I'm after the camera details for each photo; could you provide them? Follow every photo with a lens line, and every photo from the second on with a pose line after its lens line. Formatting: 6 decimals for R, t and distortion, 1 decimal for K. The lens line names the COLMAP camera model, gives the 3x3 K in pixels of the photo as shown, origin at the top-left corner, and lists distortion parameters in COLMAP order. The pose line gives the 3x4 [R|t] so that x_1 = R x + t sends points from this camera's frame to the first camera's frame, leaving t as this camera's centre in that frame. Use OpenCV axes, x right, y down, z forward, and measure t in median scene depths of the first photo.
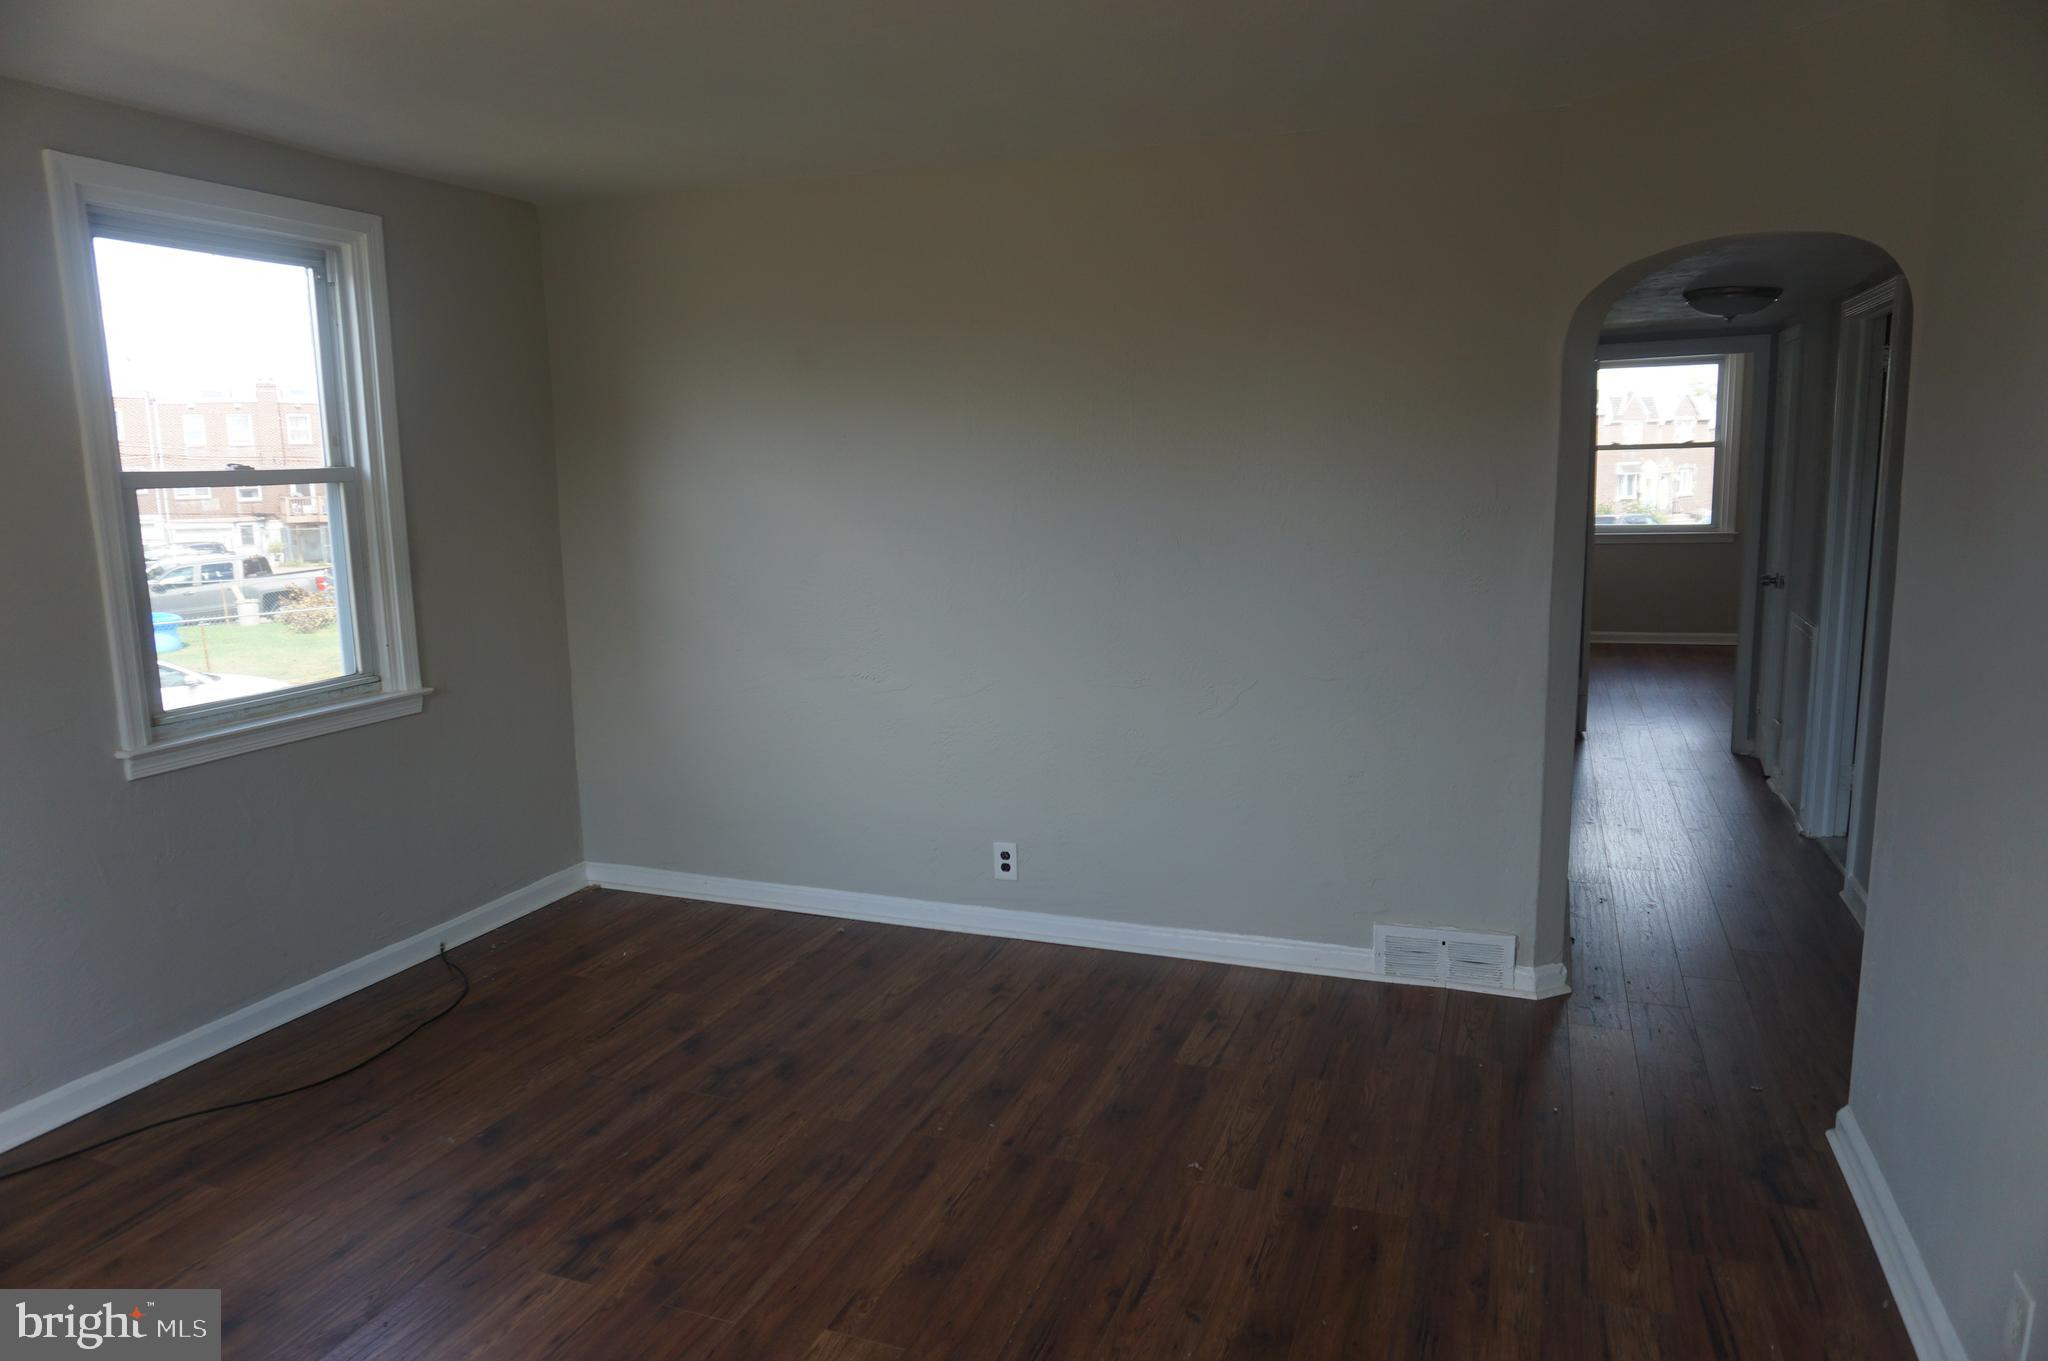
lens RADIAL K [[1381.4, 0, 1026.9], [0, 1381.4, 688.9], [0, 0, 1]] dist [-0.056686, 0.041645]
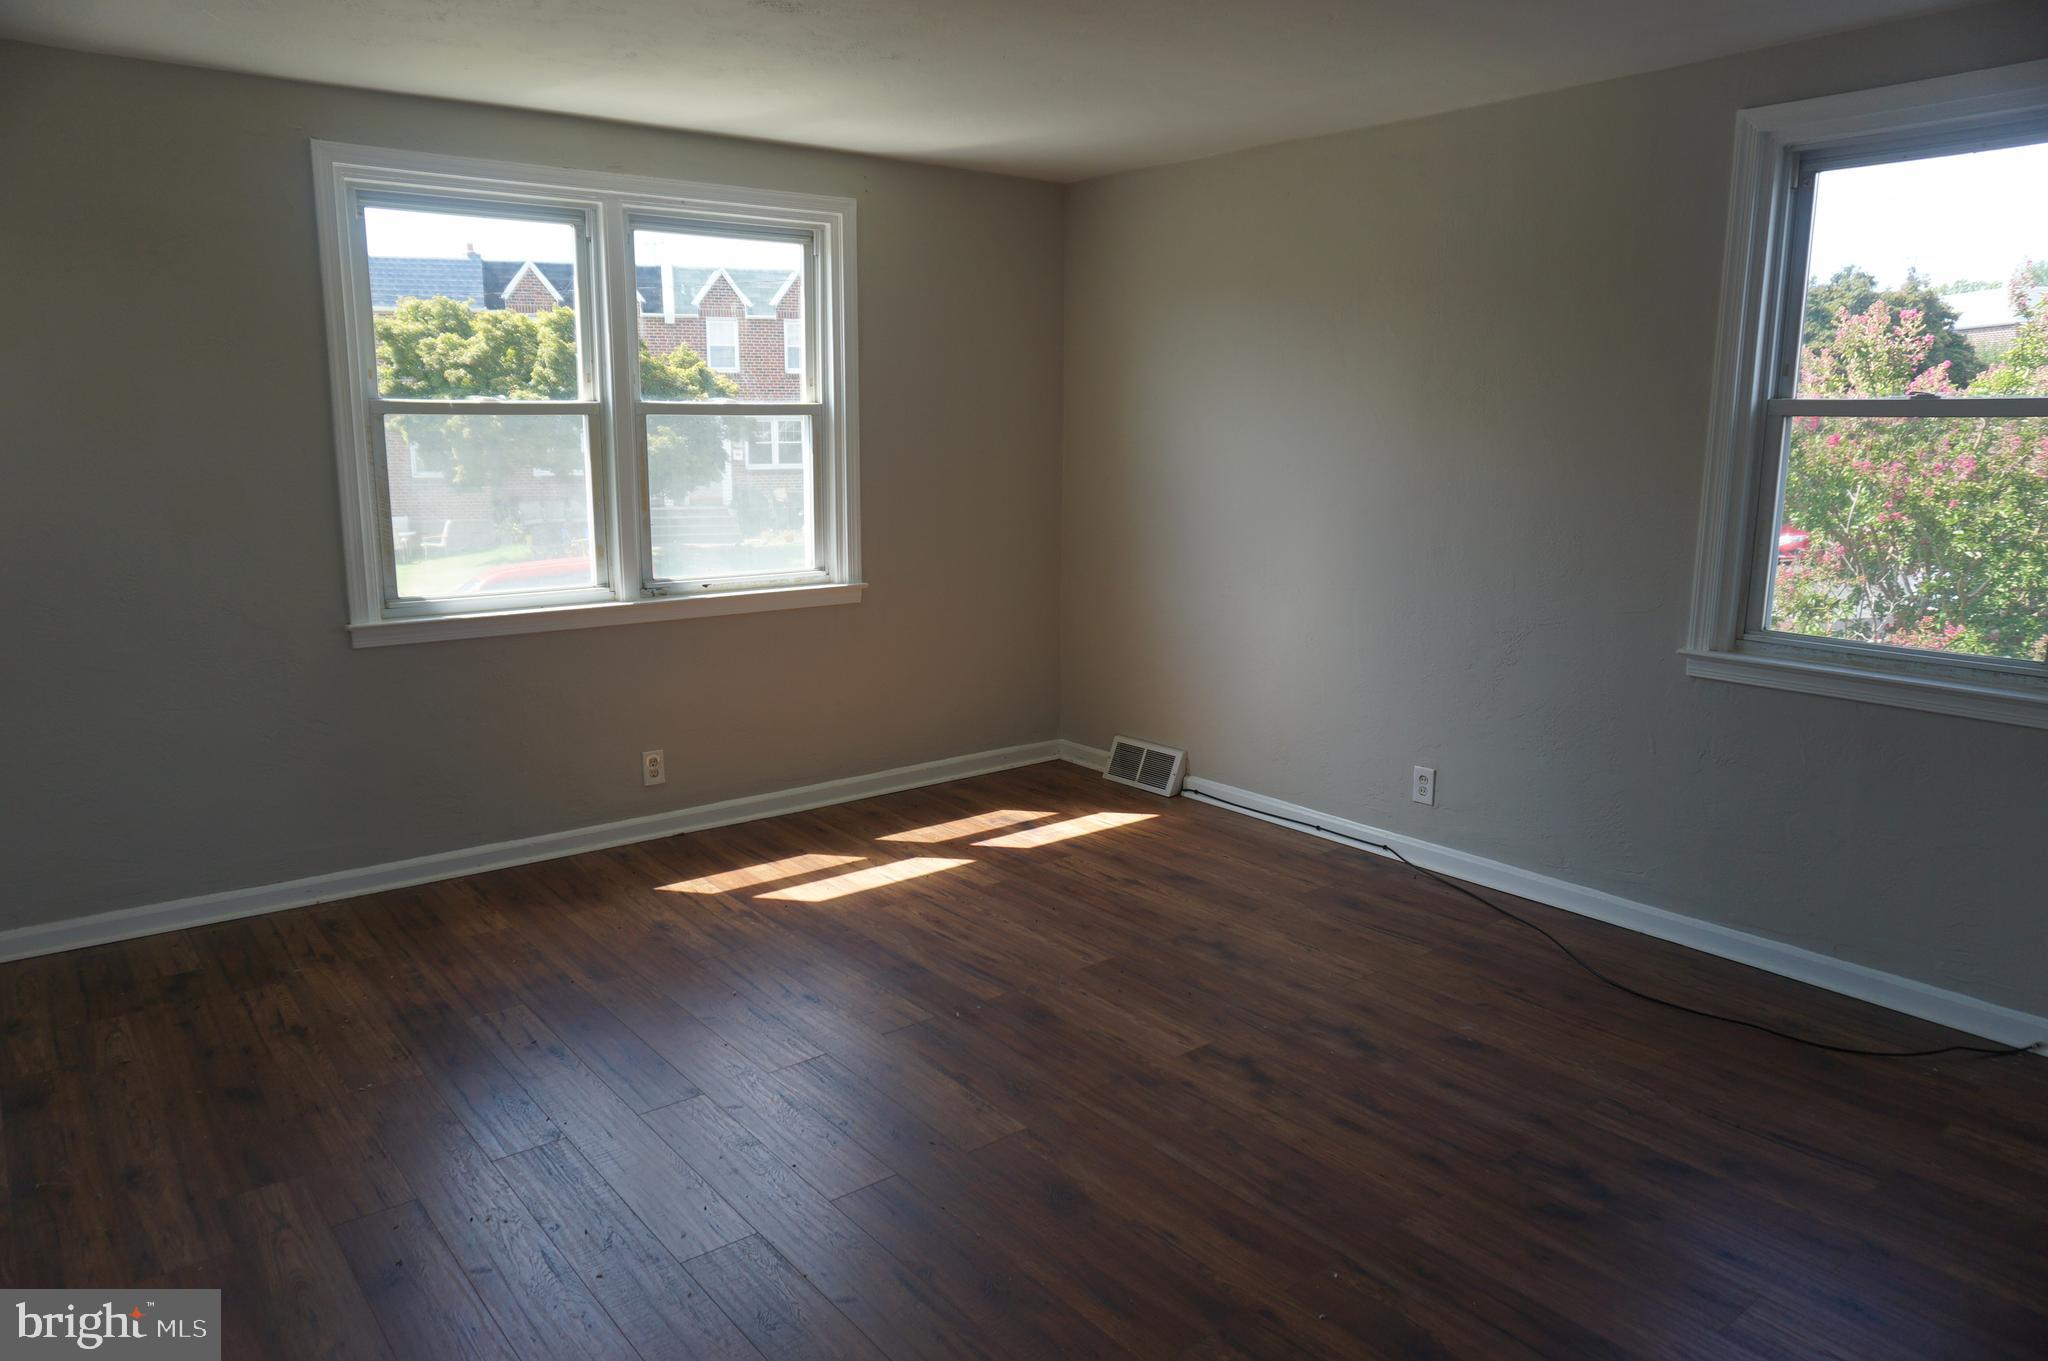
lens RADIAL K [[1386.3, 0, 989.5], [0, 1386.3, 670.8], [0, 0, 1]] dist [-0.063028, 0.042659]
pose [[-0.548193, 0.172077, -0.818458, 0.499411], [-0.123865, 0.951109, 0.282929, -0.158199], [0.827129, 0.256478, -0.500077, 0.930139]]
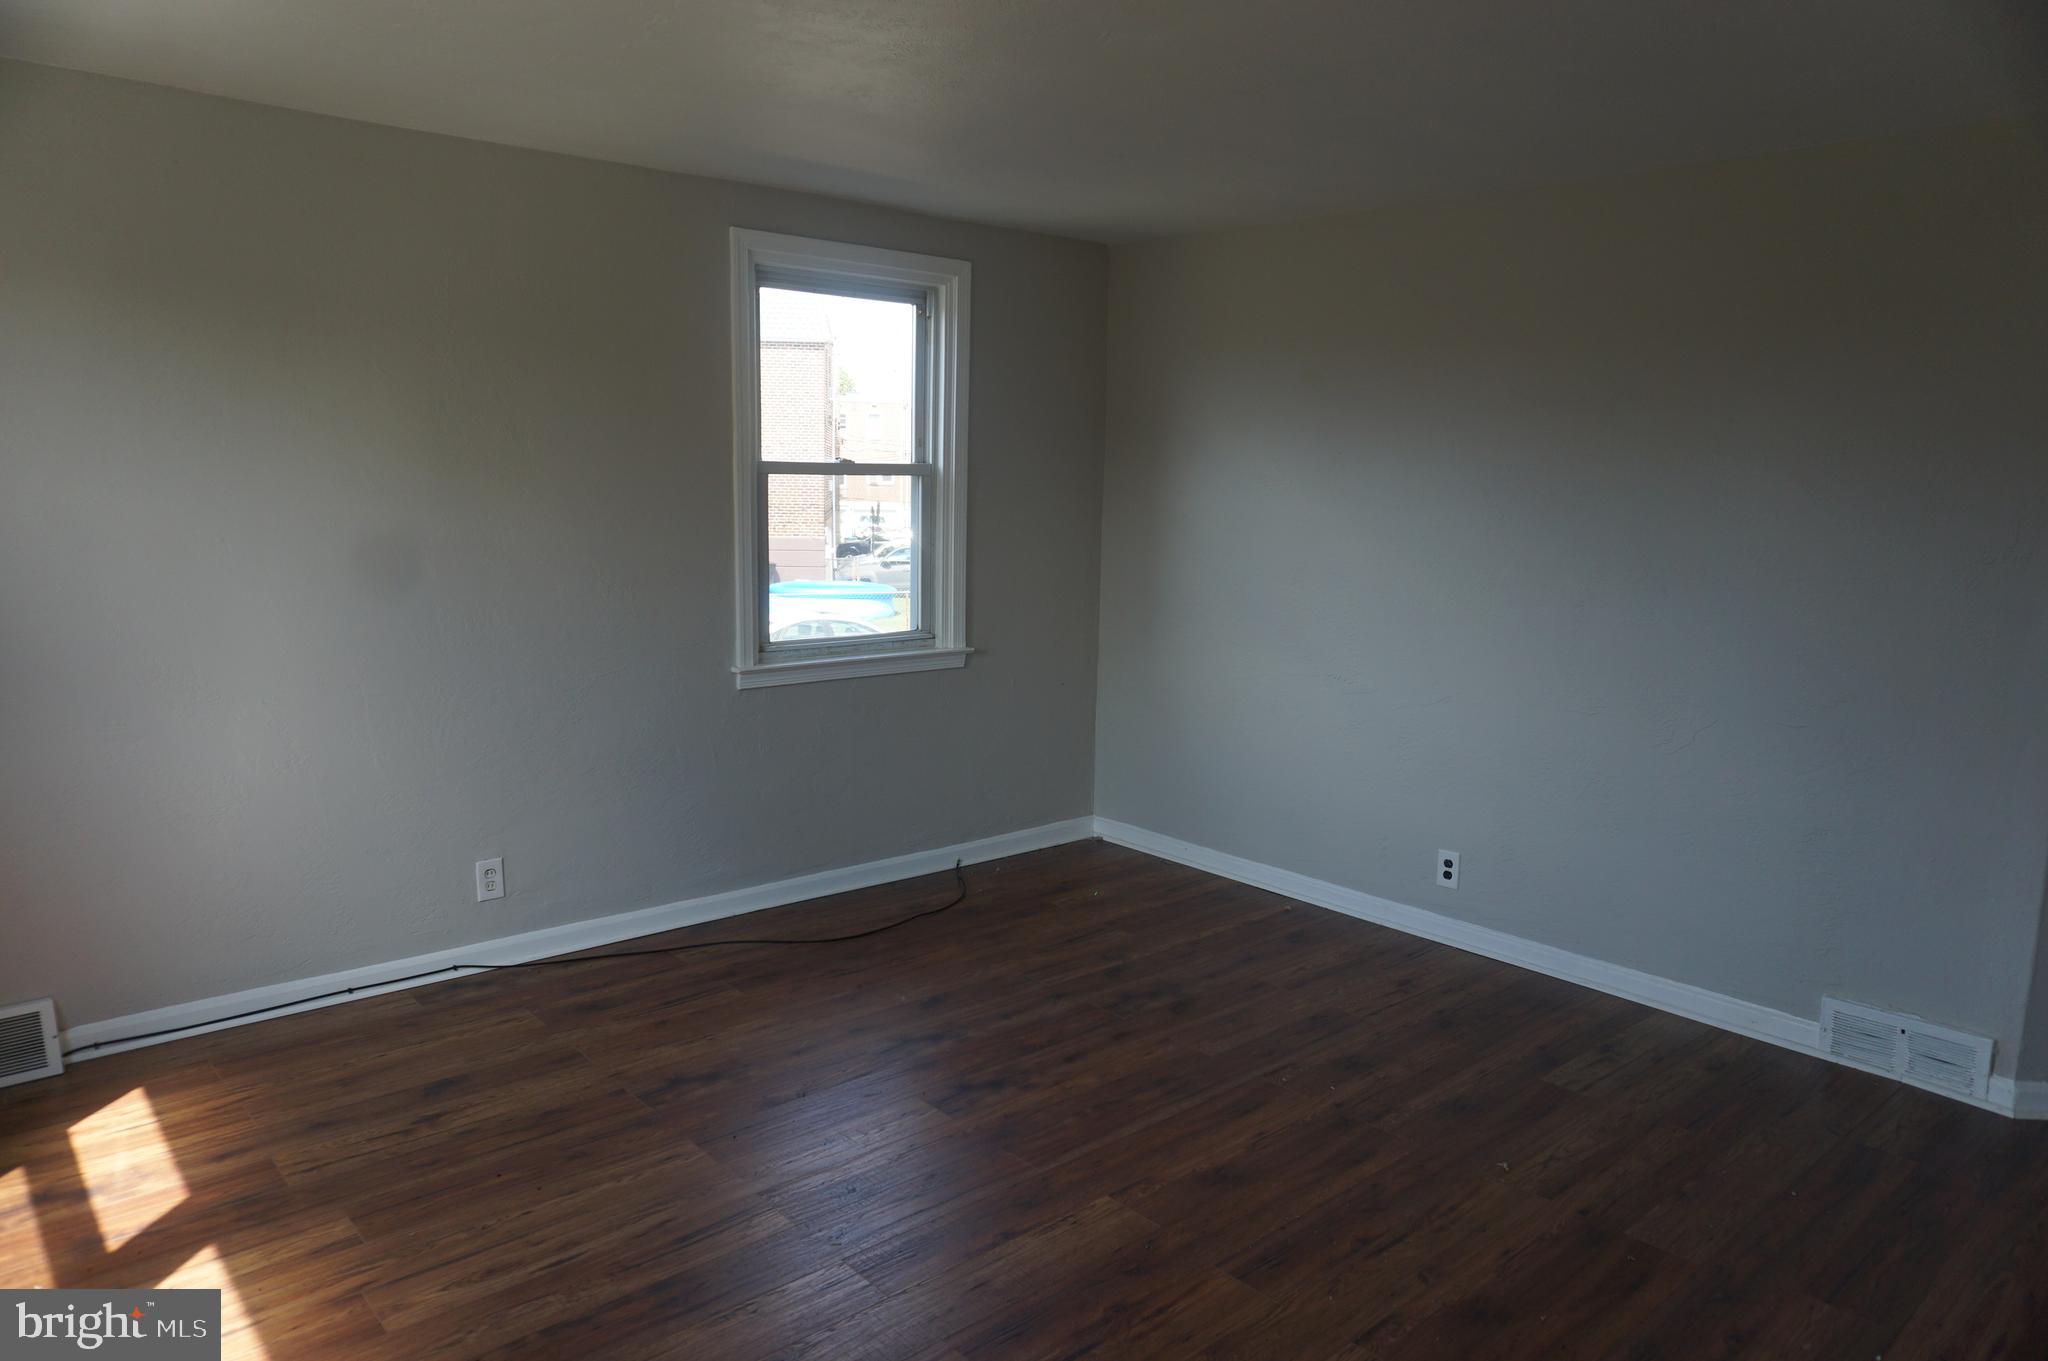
lens RADIAL K [[1381.4, 0, 1026.9], [0, 1381.4, 688.9], [0, 0, 1]] dist [-0.056686, 0.041645]
pose [[0.883402, 0.107120, -0.456208, 0.183195], [-0.112263, 0.993551, 0.015903, 0.011352], [0.454970, 0.037166, 0.889731, -0.071612]]
